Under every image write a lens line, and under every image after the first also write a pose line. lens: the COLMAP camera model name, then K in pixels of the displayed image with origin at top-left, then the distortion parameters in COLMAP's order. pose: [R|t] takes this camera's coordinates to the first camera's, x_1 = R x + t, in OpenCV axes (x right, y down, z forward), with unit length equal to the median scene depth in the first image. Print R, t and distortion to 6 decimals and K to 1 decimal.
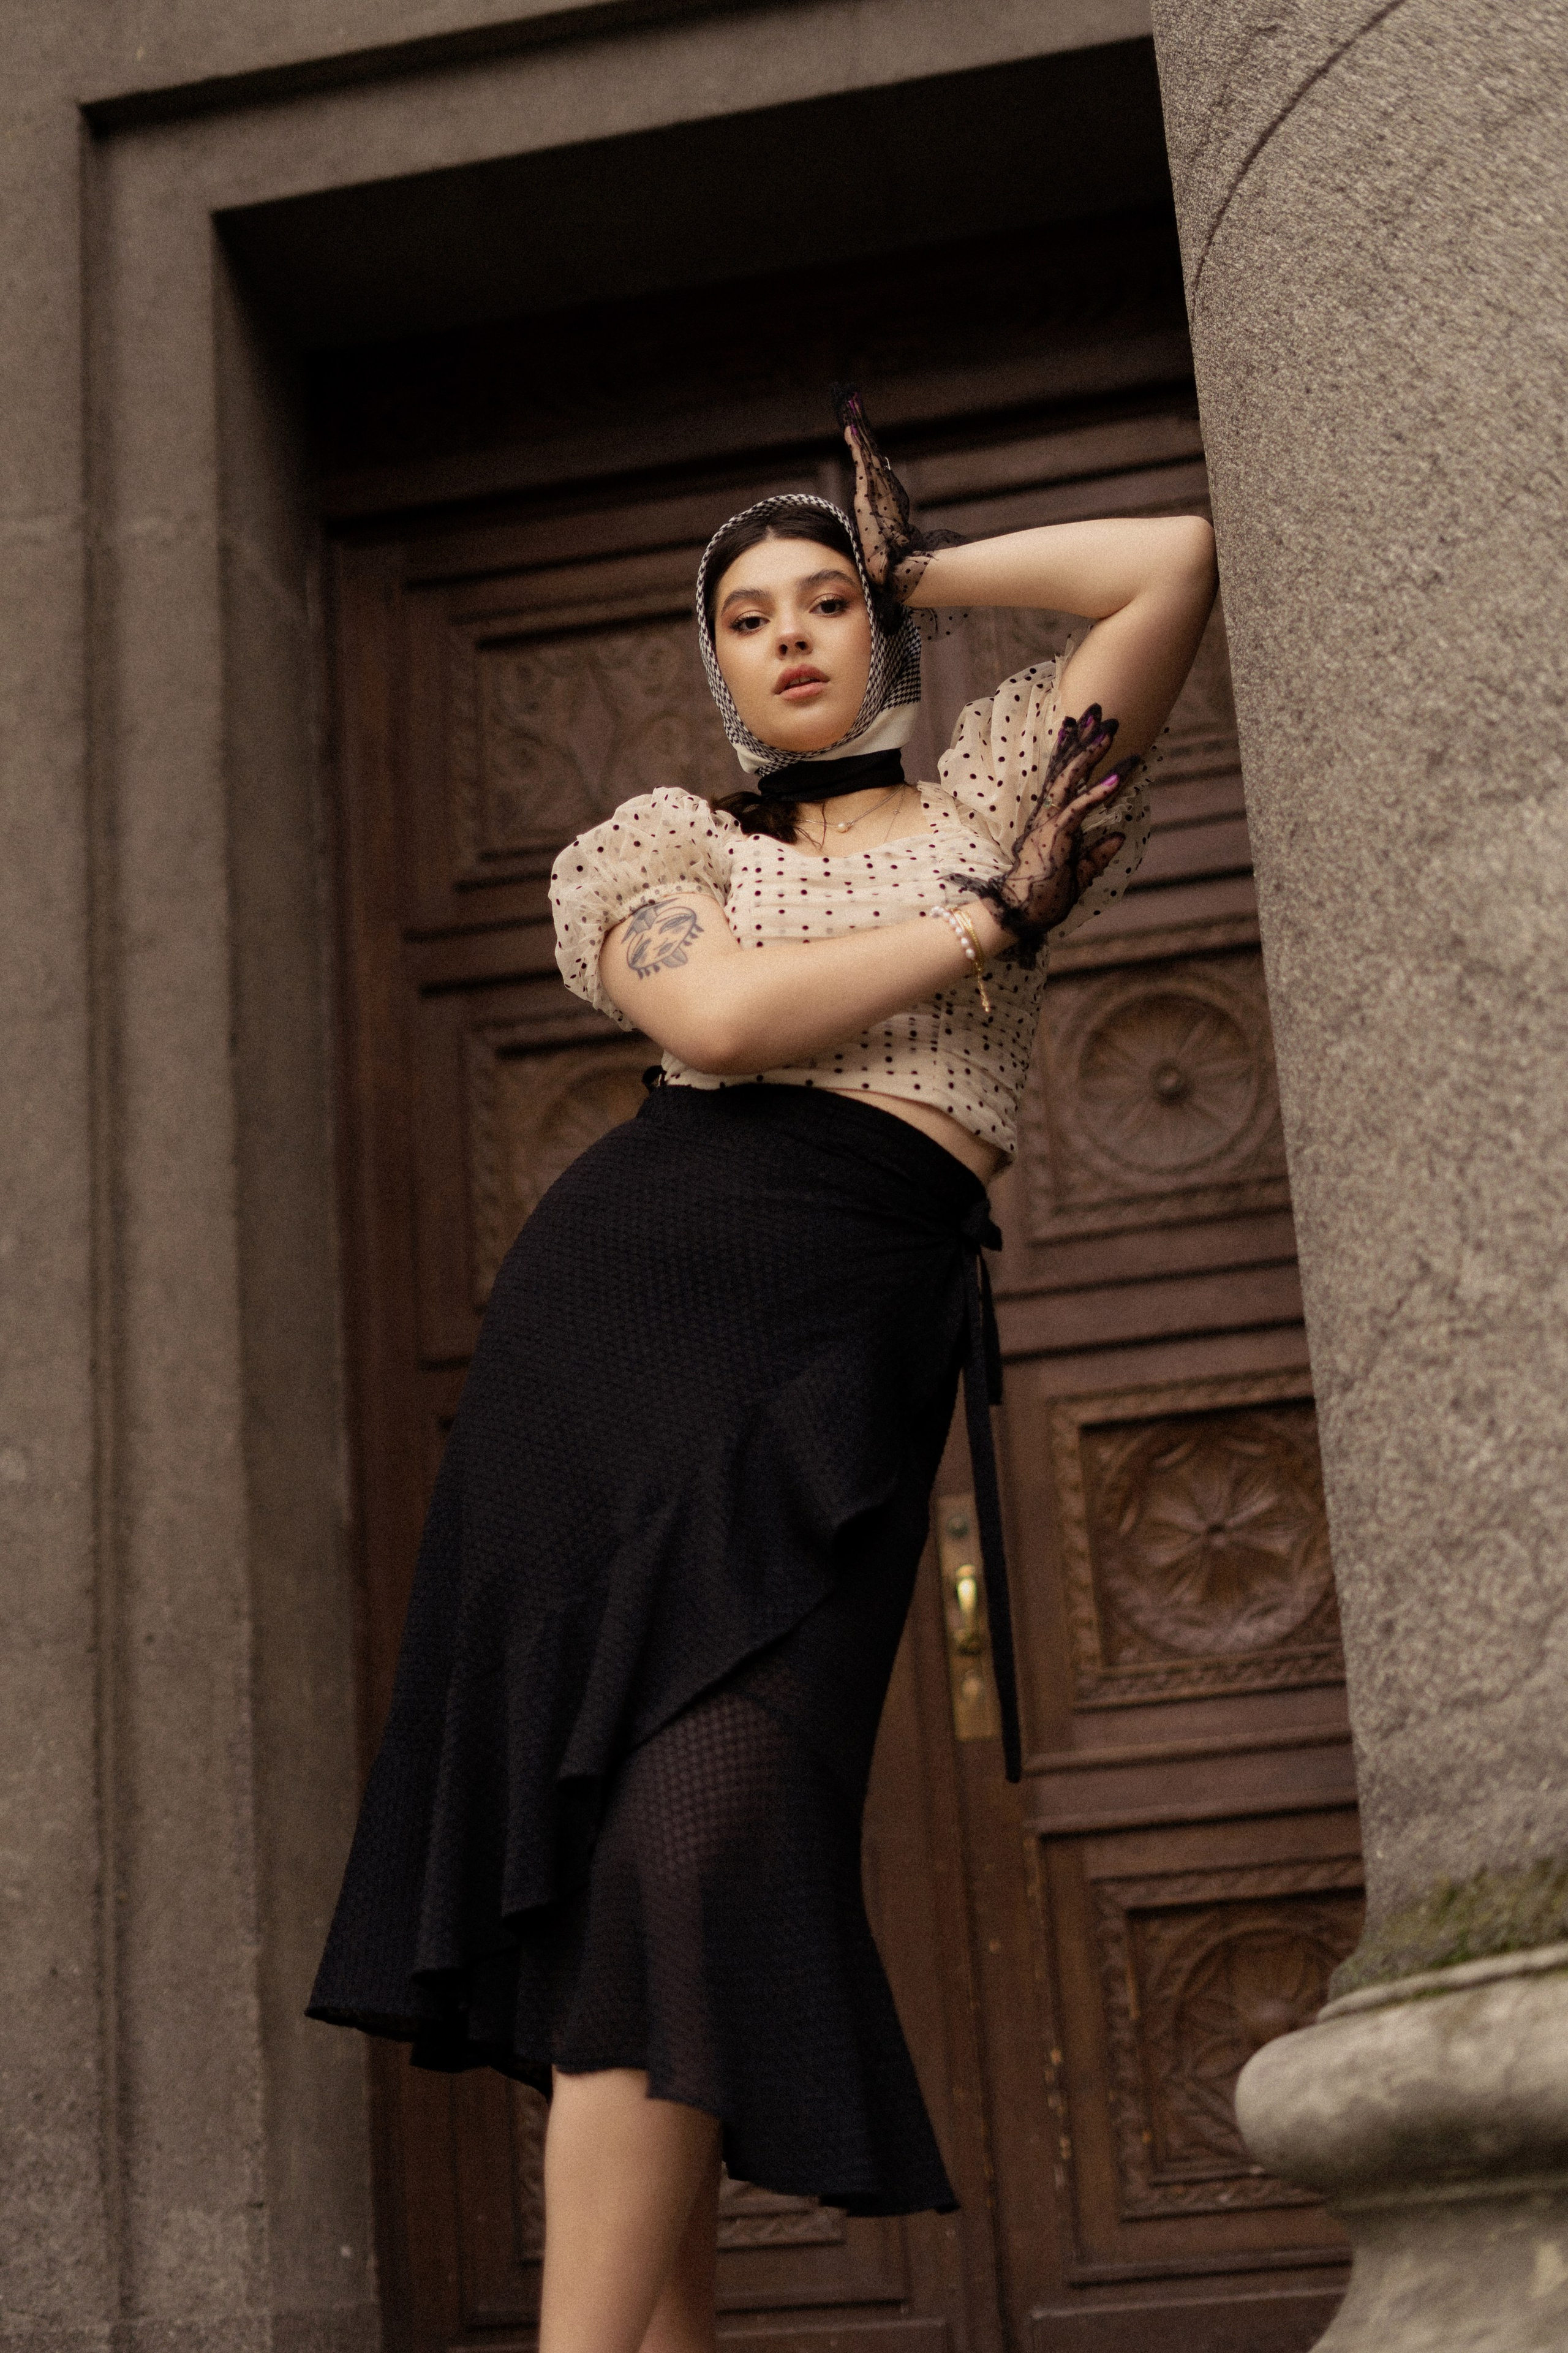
lens RADIAL K [[3632.4, 0, 796.6], [0, 3632.4, 1255.5], [0, 0, 1]] dist [0.012220, 0.000000]
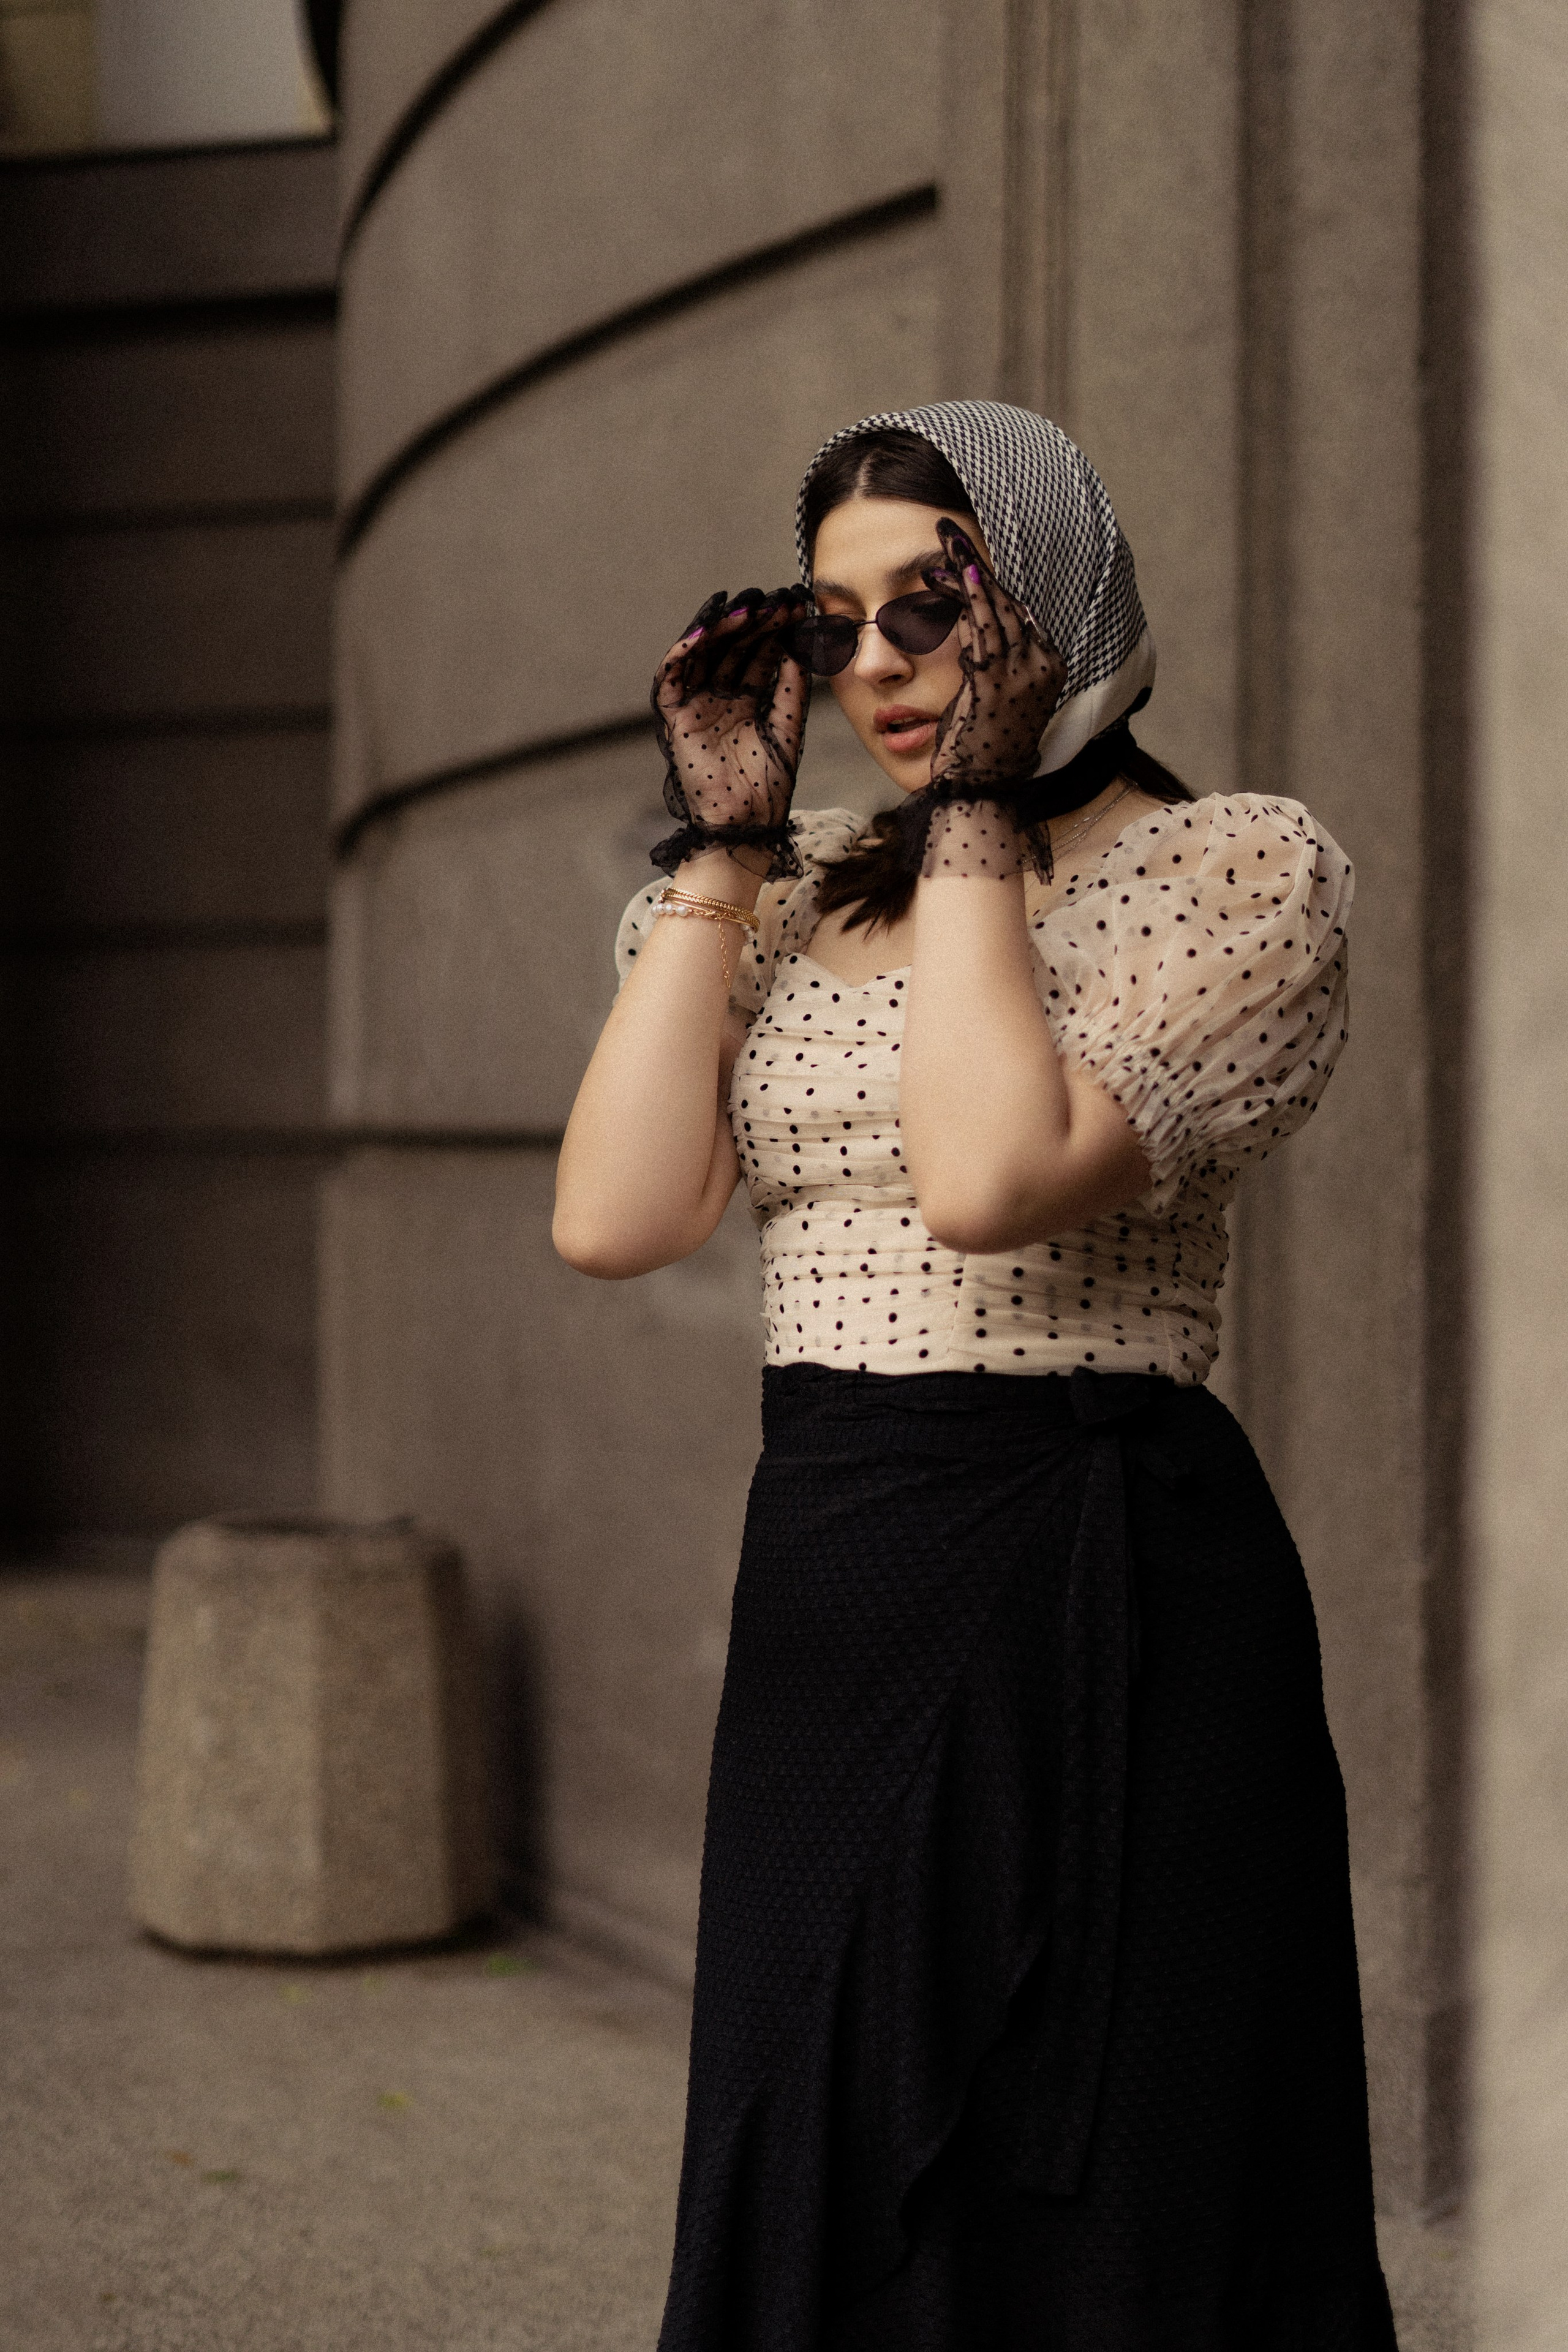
lens RADIAL K [[3631.2, 0, 802.9], [0, 3631.2, 1185.7], [0, 0, 1]] dist [0.012220, 0.000000]
pose [[0.869467, 0.074873, -0.488283, 0.107005], [0.077331, 0.955630, 0.284237, -0.117122], [0.487900, -0.284895, 0.825099, 0.276369]]
